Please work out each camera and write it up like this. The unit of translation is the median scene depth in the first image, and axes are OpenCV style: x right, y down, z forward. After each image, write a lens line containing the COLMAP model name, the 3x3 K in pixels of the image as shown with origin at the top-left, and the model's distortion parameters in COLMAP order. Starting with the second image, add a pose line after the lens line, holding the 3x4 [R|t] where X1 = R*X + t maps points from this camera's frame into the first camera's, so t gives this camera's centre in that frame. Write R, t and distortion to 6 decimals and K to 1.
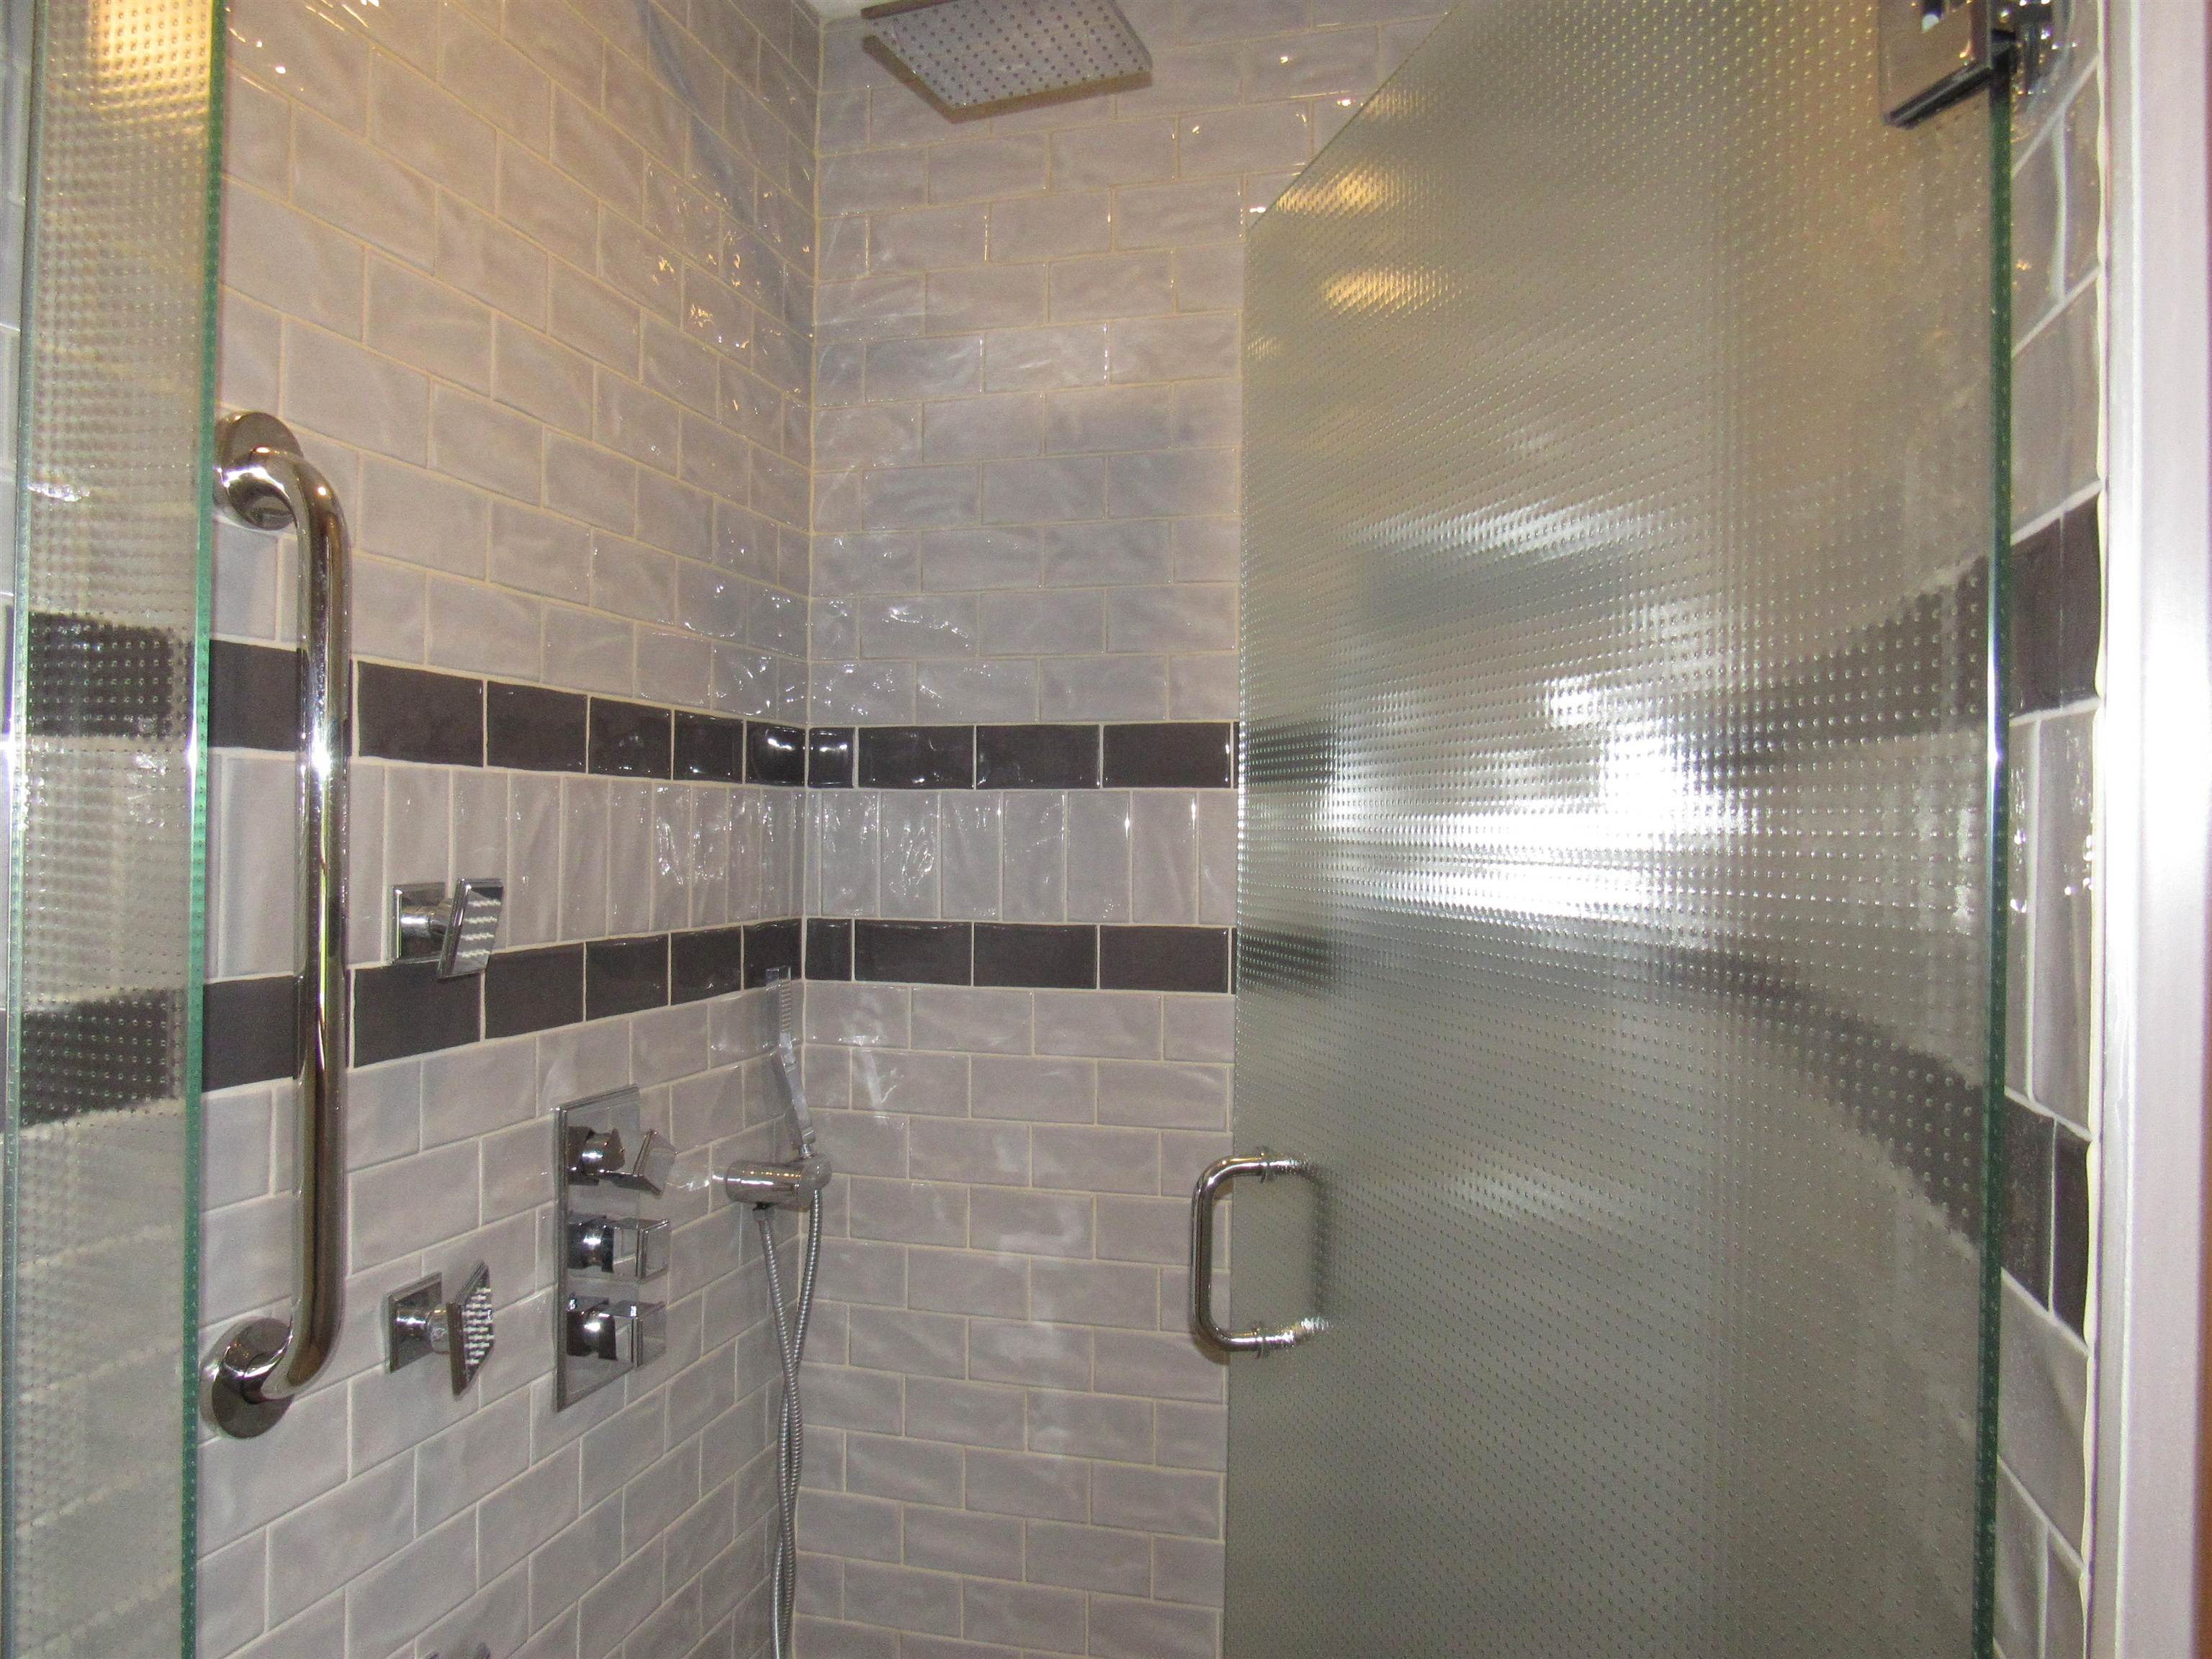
lens RADIAL K [[1579.4, 0, 1106.0], [0, 1579.4, 829.5], [0, 0, 1]] dist [-0.016597, -0.002707]
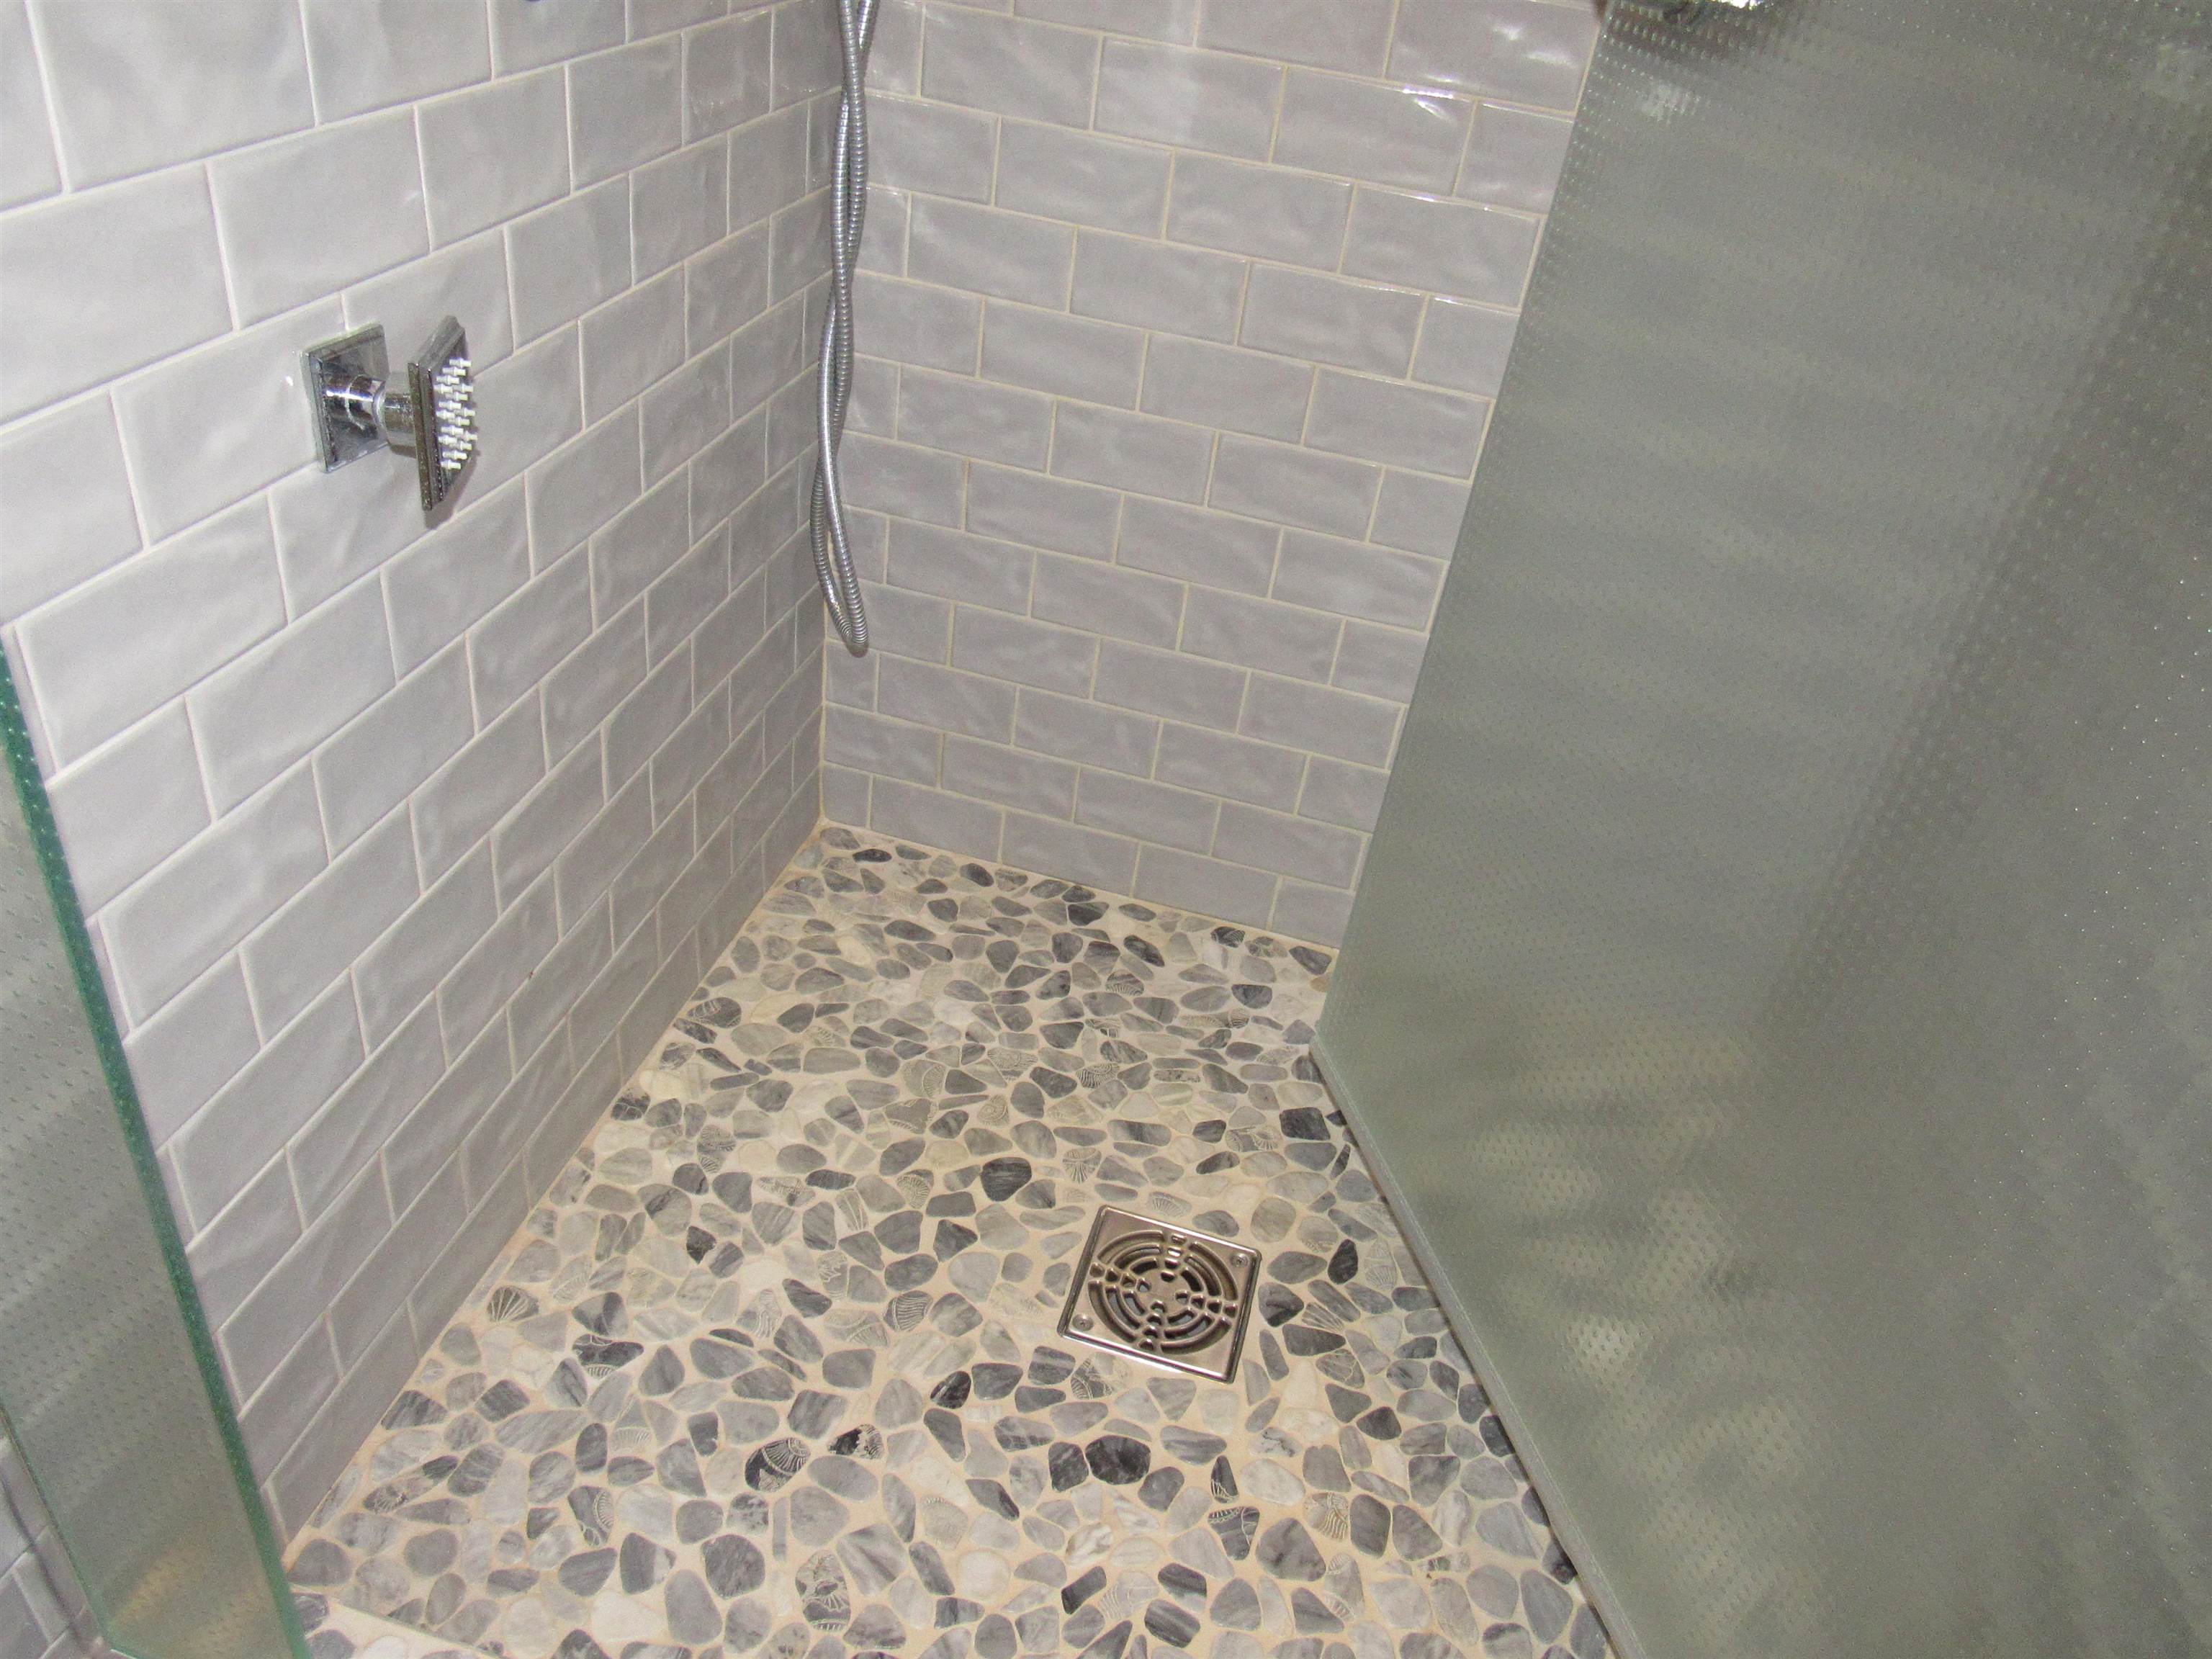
lens RADIAL K [[1579.4, 0, 1106.0], [0, 1579.4, 829.5], [0, 0, 1]] dist [-0.016597, -0.002707]
pose [[0.992840, 0.087283, 0.081549, -0.115887], [-0.118349, 0.811286, 0.572545, 0.203750], [-0.016186, -0.578097, 0.815807, 0.243656]]
